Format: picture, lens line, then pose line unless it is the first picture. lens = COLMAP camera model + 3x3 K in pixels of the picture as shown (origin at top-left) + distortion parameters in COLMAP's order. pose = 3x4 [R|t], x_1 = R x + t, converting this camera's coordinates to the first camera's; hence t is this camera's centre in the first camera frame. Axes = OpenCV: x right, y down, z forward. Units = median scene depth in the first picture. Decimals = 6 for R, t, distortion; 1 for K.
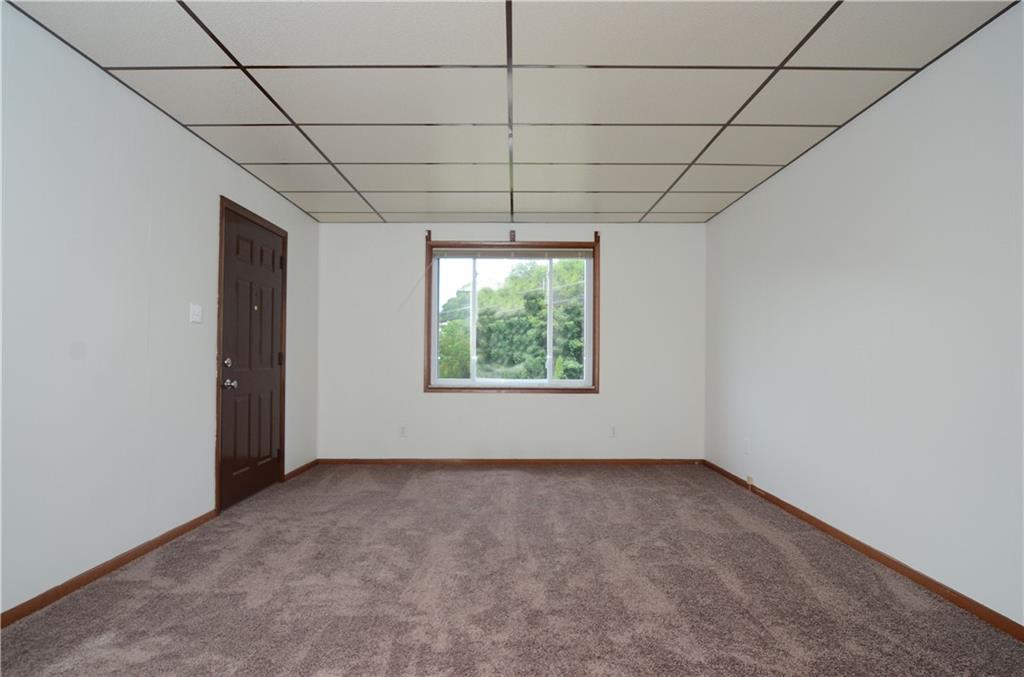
lens RADIAL K [[539.5, 0, 514.6], [0, 539.5, 353.5], [0, 0, 1]] dist [-0.019349, 0.002502]
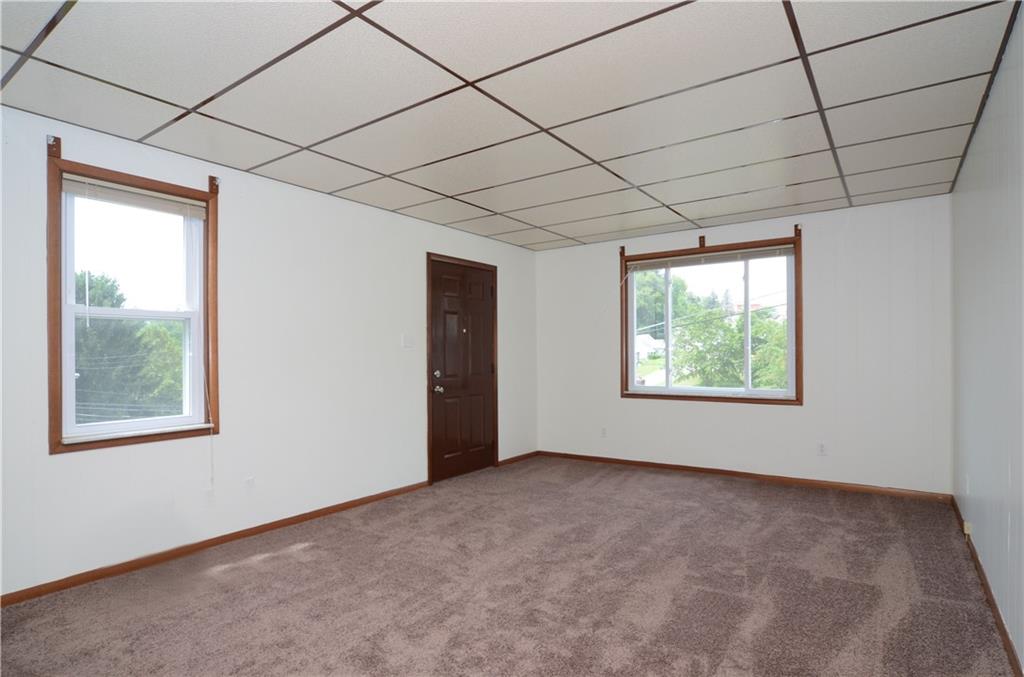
lens RADIAL K [[539.5, 0, 514.6], [0, 539.5, 353.5], [0, 0, 1]] dist [-0.019349, 0.002502]
pose [[0.818738, -0.011711, -0.574047, 0.417741], [0.018907, 0.999800, 0.006569, -0.040925], [0.573855, -0.016232, 0.818796, -0.001976]]
